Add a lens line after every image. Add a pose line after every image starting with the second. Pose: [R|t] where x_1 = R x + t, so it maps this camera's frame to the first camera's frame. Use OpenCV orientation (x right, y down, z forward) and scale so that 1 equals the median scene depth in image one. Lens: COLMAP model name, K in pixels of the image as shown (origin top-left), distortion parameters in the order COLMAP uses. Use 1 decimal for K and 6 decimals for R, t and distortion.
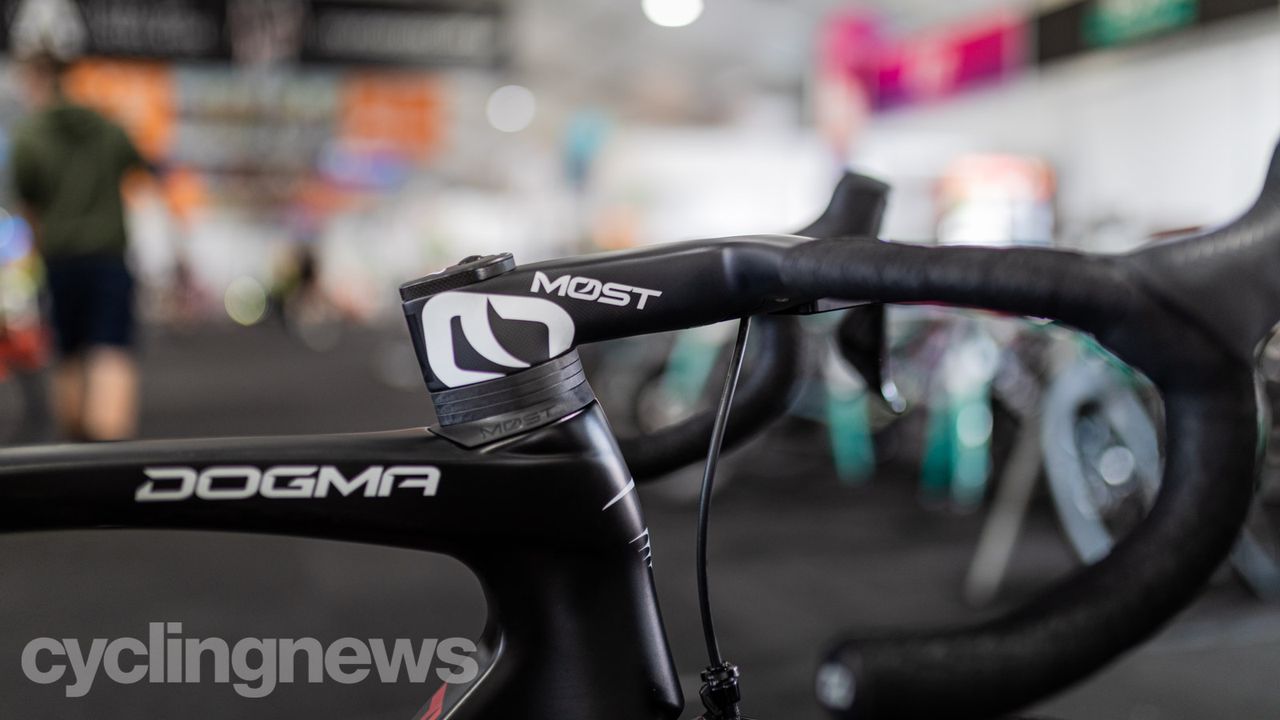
lens RADIAL K [[1238.7, 0, 640.0], [0, 1238.7, 360.0], [0, 0, 1]] dist [0.011010, 0.012169]
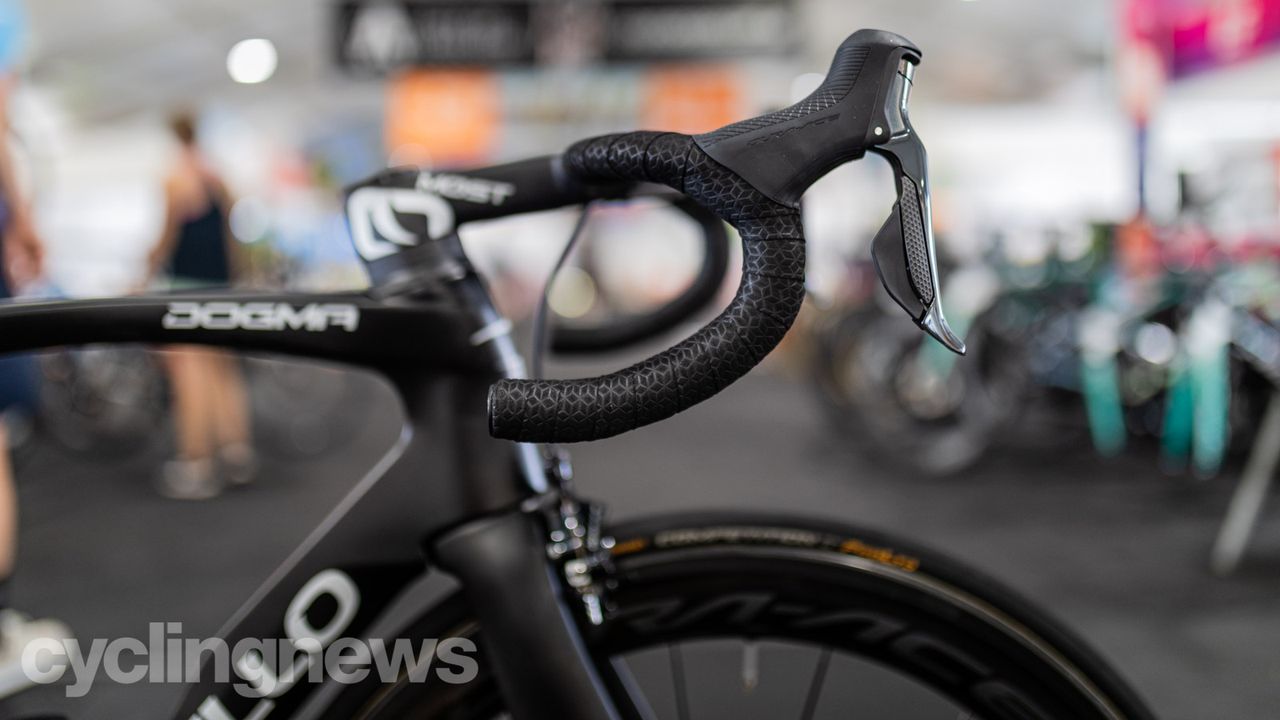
lens RADIAL K [[1238.7, 0, 640.0], [0, 1238.7, 360.0], [0, 0, 1]] dist [0.011010, 0.012169]
pose [[0.967908, -0.000374, -0.251304, 0.523914], [0.002428, 0.999966, 0.007862, 0.132363], [0.251292, -0.008220, 0.967876, -0.343860]]
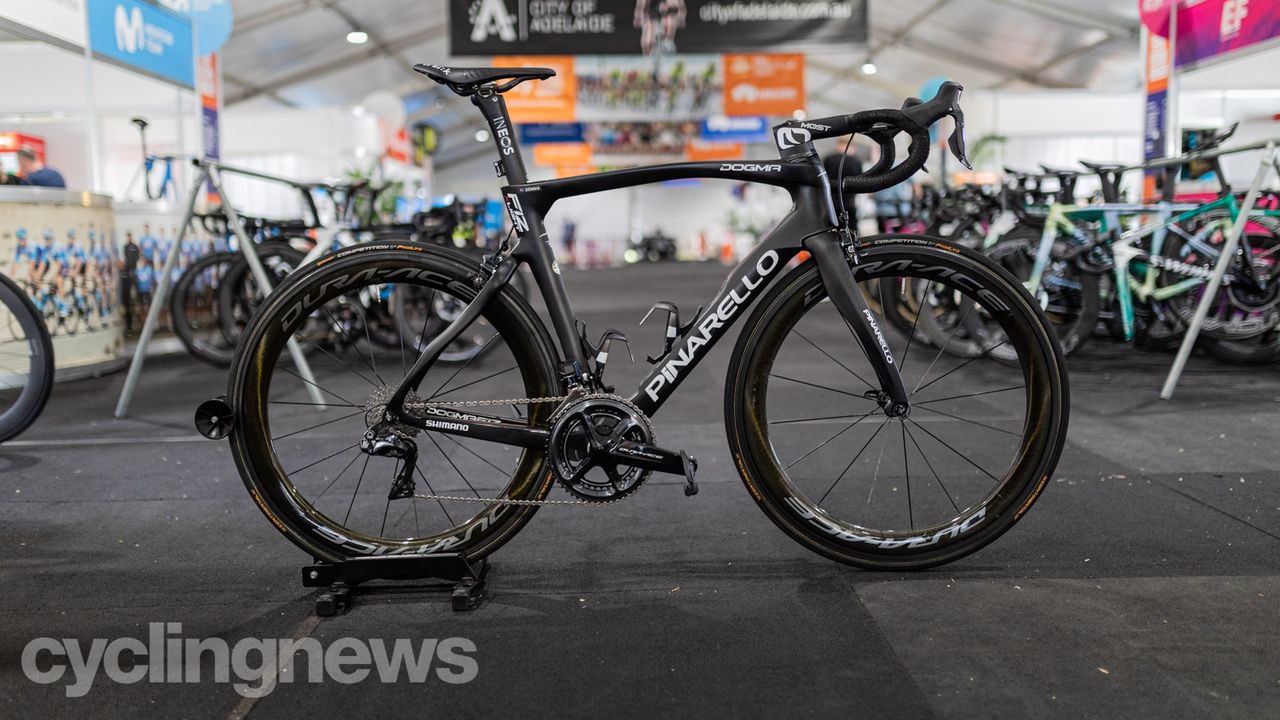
lens RADIAL K [[1238.7, 0, 640.0], [0, 1238.7, 360.0], [0, 0, 1]] dist [0.011010, 0.012169]
pose [[0.958395, 0.013885, -0.285106, 0.649765], [-0.005918, 0.999568, 0.028785, 0.665867], [0.285383, -0.025900, 0.958064, -3.527382]]
